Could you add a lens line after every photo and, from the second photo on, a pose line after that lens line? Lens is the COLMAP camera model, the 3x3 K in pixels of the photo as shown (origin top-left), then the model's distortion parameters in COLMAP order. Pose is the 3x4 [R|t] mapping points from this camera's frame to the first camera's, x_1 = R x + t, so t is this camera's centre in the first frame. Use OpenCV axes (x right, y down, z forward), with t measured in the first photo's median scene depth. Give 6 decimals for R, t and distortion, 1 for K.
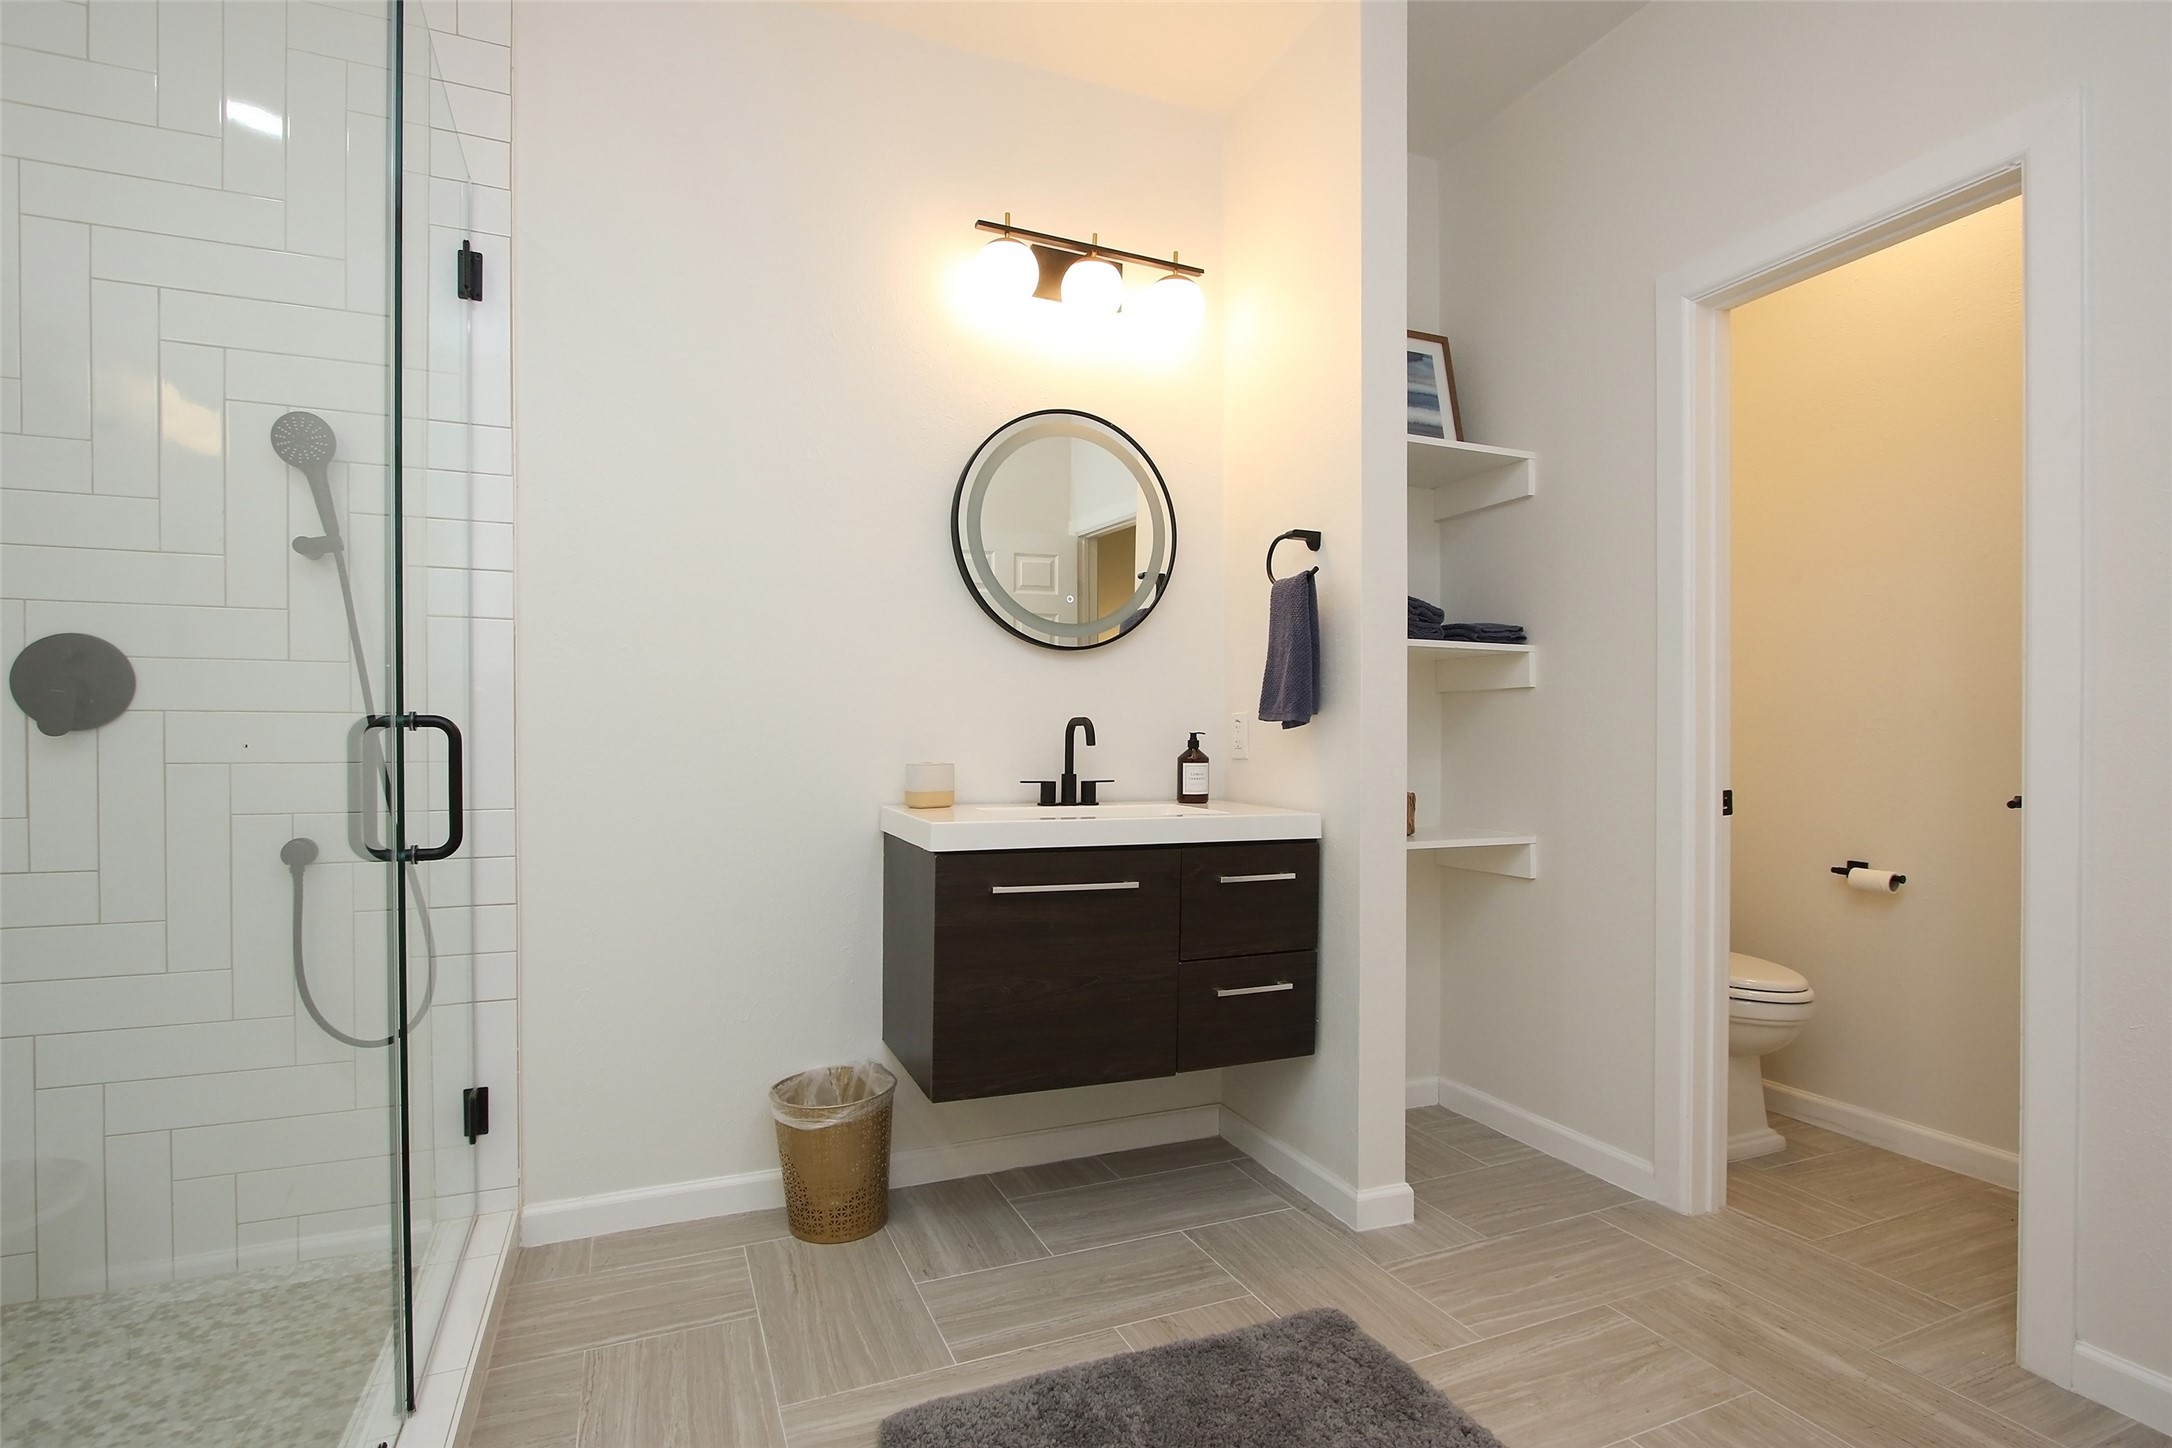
lens RADIAL K [[1041.5, 0, 1074.6], [0, 1041.5, 752.7], [0, 0, 1]] dist [-0.010837, -0.000665]
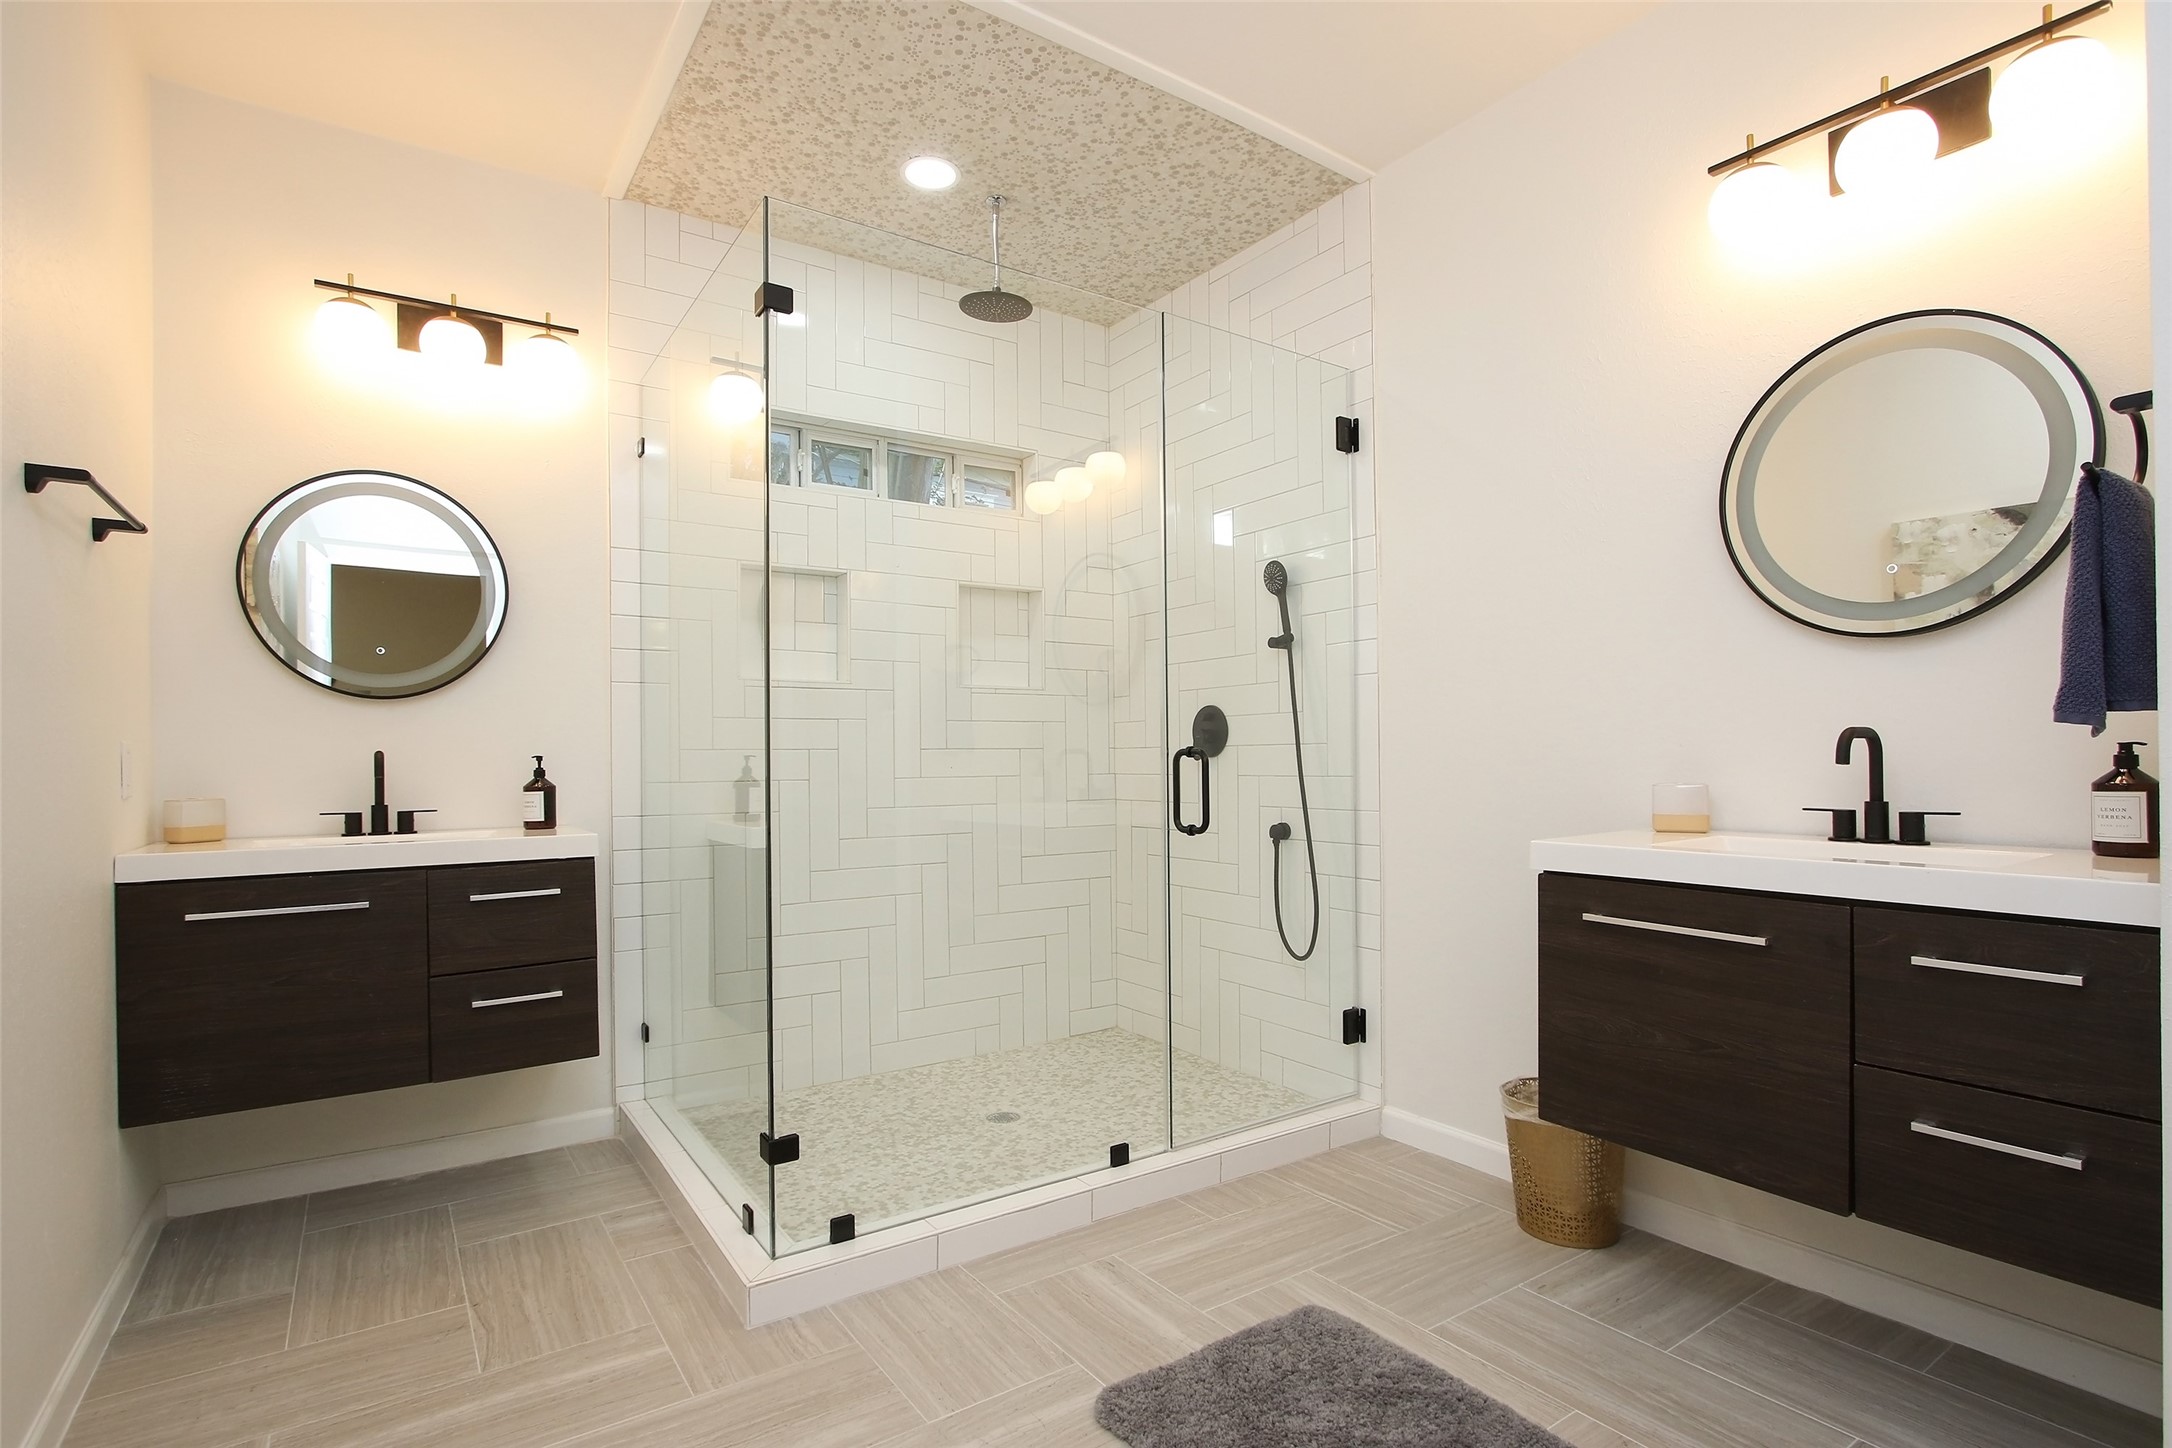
lens RADIAL K [[1007.3, 0, 1076.3], [0, 1007.3, 762.3], [0, 0, 1]] dist [-0.010920, -0.000290]
pose [[0.214643, -0.003672, -0.976686, 0.664507], [-0.005391, 0.999973, -0.004944, -0.000678], [0.976678, 0.006327, 0.214618, 0.324891]]
